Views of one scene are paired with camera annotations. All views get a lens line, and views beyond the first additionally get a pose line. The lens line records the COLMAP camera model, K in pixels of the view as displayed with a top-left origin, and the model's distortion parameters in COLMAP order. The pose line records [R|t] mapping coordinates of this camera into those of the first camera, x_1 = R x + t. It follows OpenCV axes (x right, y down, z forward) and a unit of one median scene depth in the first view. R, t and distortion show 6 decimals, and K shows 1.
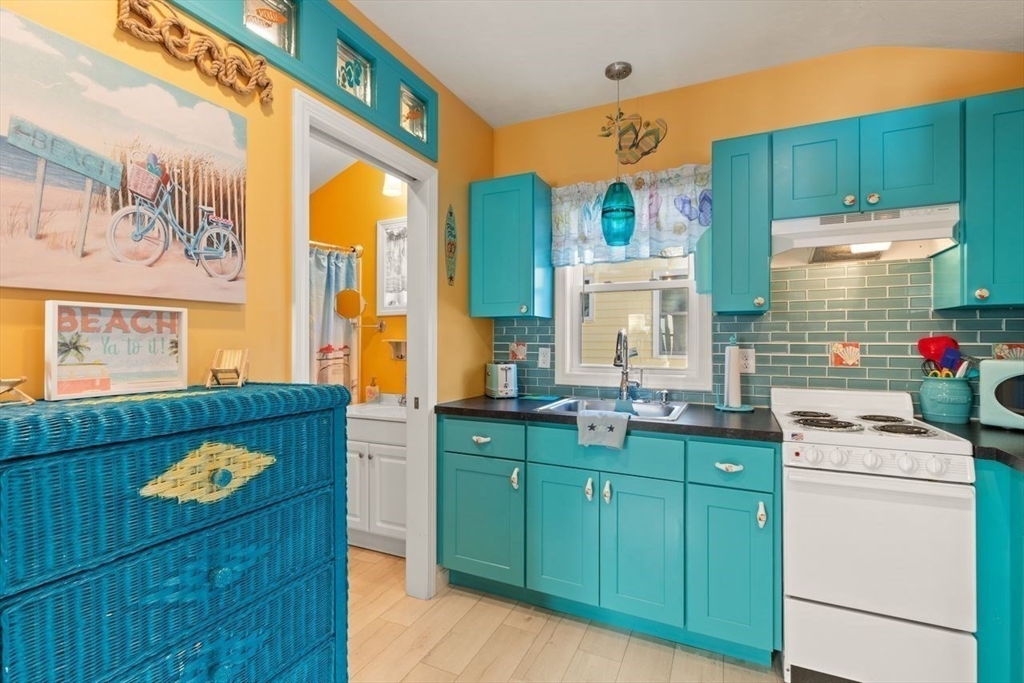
lens RADIAL K [[460.5, 0, 512.9], [0, 460.5, 335.0], [0, 0, 1]] dist [0.002965, 0.000601]
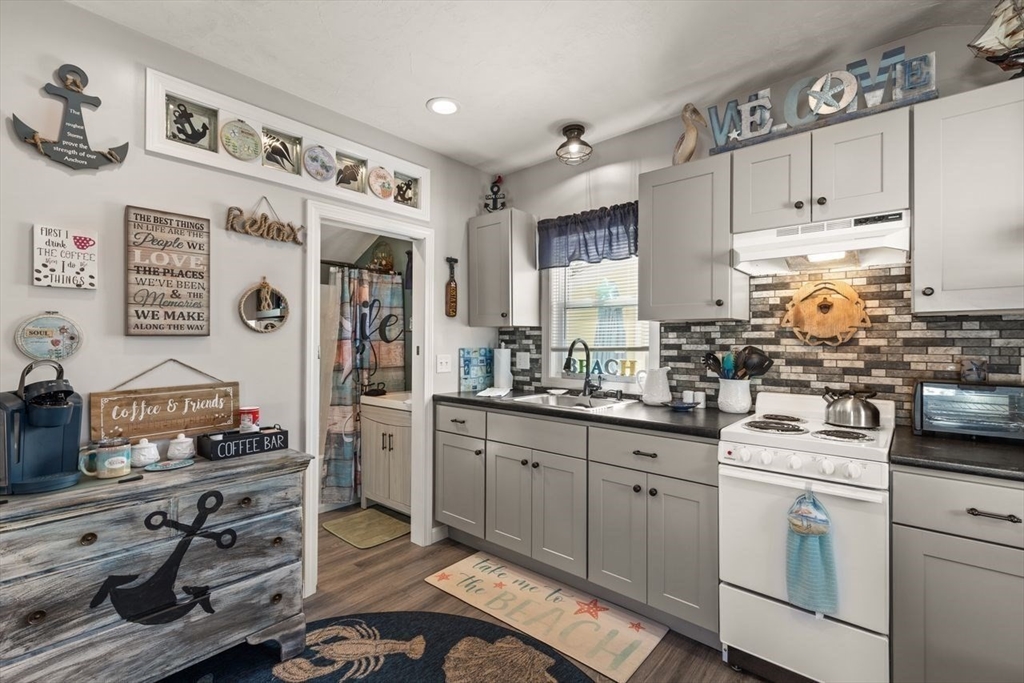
lens RADIAL K [[460.5, 0, 511.6], [0, 460.5, 344.4], [0, 0, 1]] dist [0.002965, 0.000601]
pose [[0.961355, 0.010038, -0.275130, 0.393420], [-0.007506, 0.999919, 0.010253, -0.002447], [0.275211, -0.007792, 0.961352, -0.173844]]
